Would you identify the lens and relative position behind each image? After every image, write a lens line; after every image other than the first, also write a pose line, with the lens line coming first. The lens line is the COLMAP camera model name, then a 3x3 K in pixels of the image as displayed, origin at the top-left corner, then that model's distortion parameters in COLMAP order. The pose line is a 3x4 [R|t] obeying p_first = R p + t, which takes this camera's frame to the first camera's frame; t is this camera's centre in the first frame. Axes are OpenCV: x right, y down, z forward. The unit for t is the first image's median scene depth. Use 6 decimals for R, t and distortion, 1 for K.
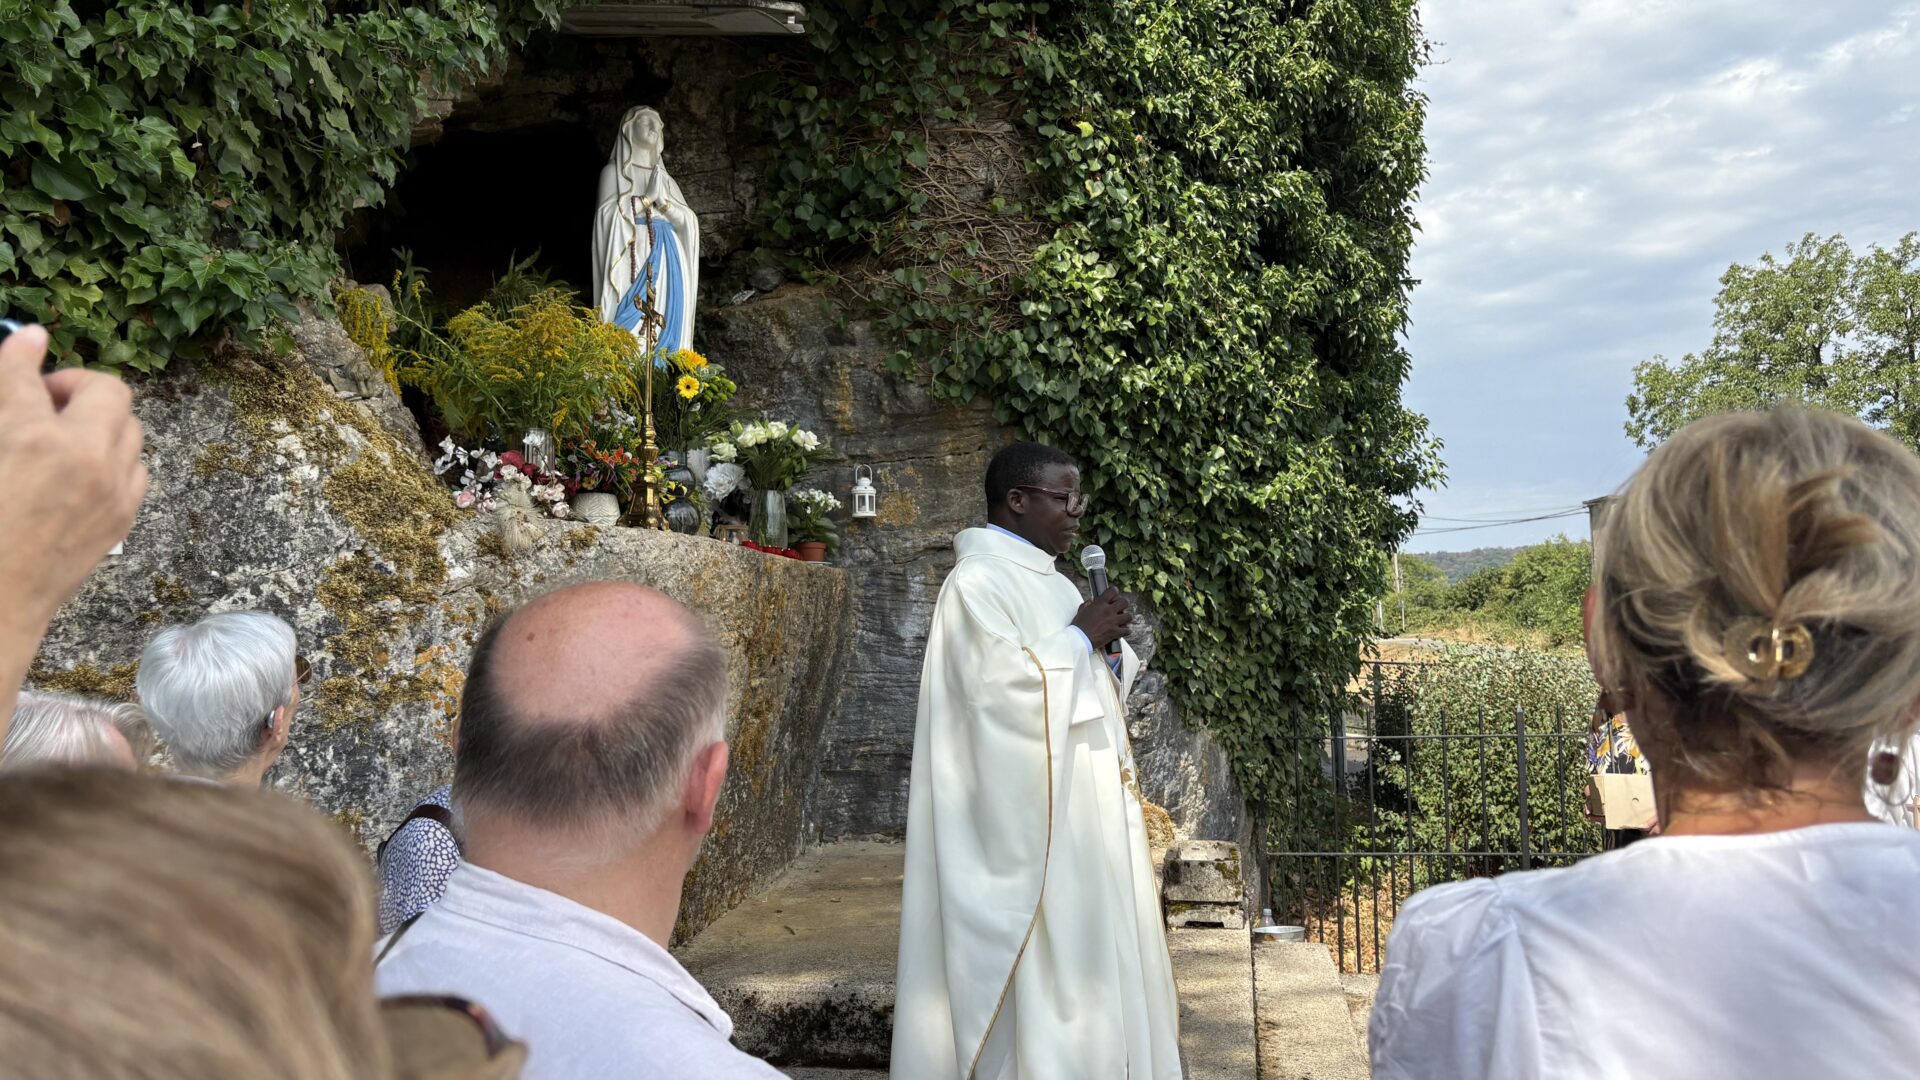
lens RADIAL K [[1431.5, 0, 948.2], [0, 1431.5, 553.9], [0, 0, 1]] dist [0.080853, -0.107684]
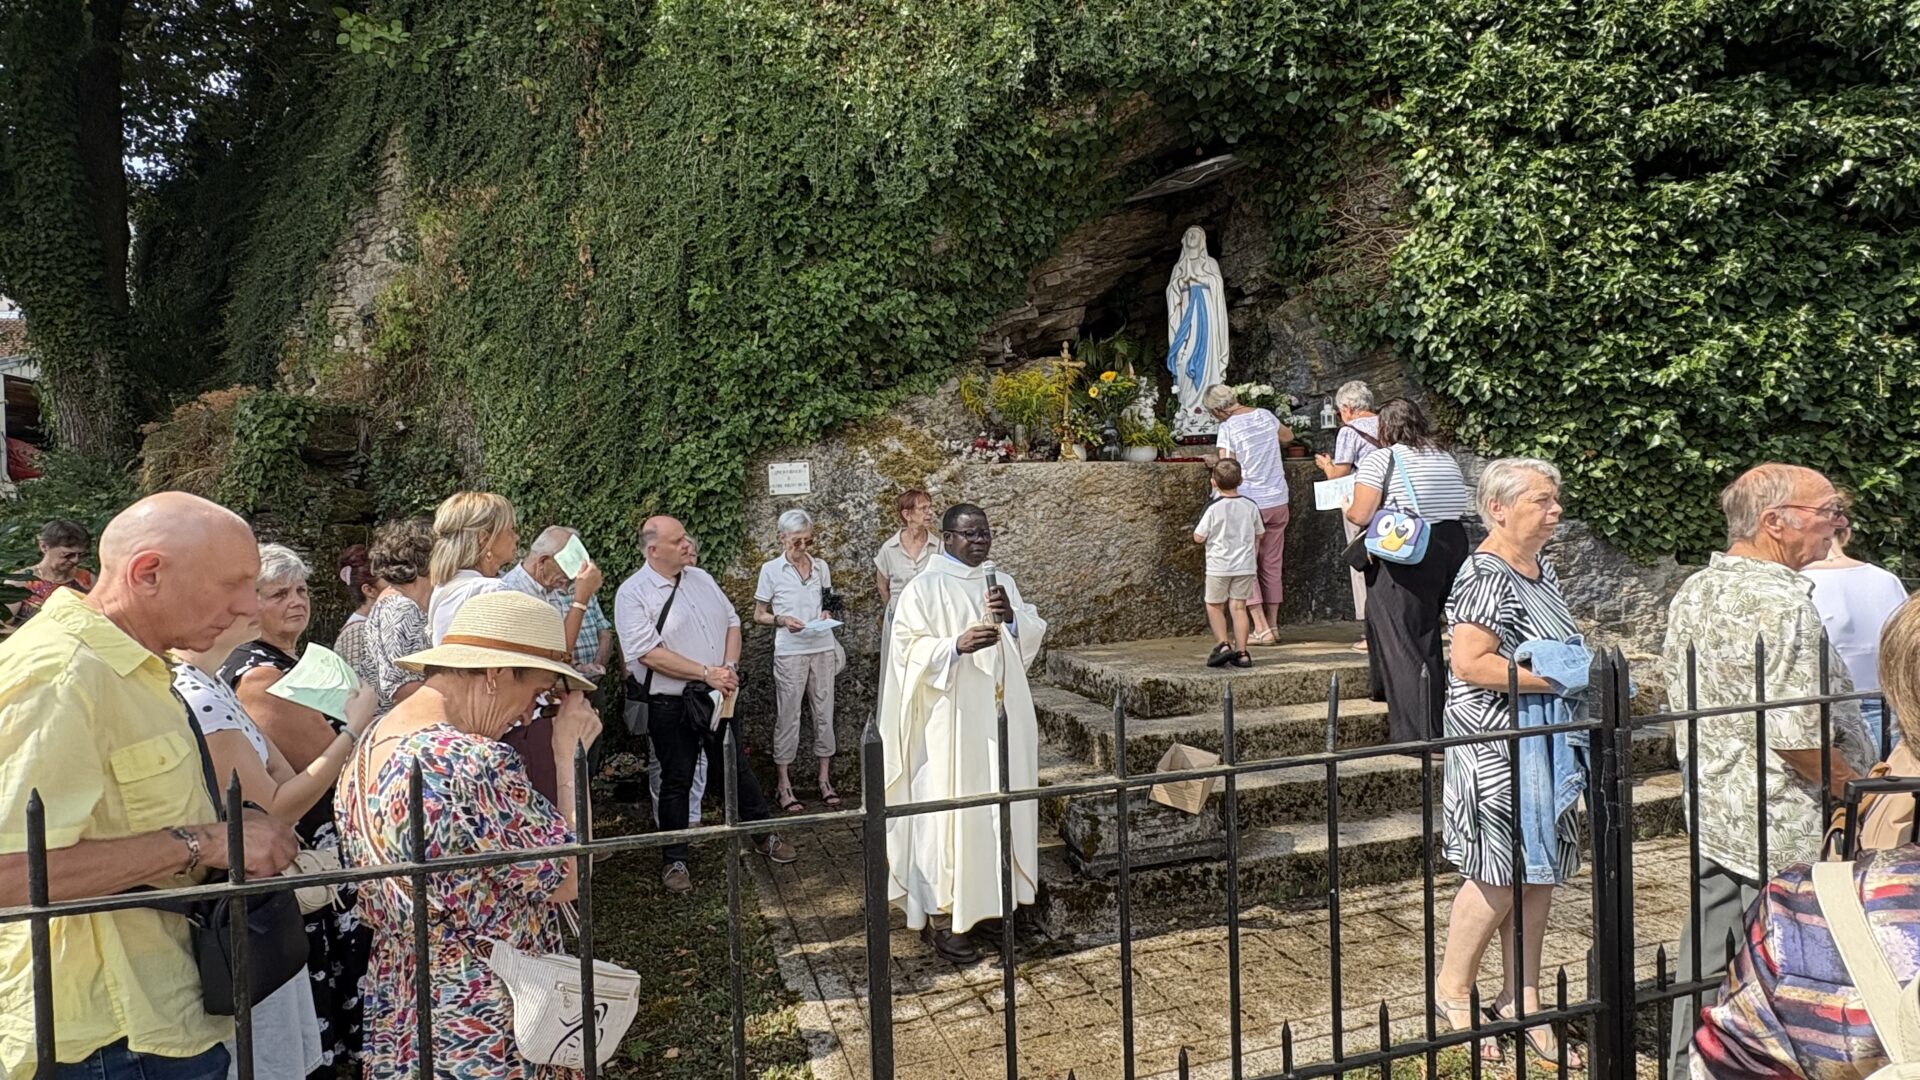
lens RADIAL K [[966.9, 0, 962.7], [0, 966.9, 540.0], [0, 0, 1]] dist [-0.001722, 0.001227]
pose [[0.491976, 0.015216, -0.870476, 0.728004], [0.080519, 0.994767, 0.062896, -0.001381], [0.866877, -0.101033, 0.488176, 0.067928]]
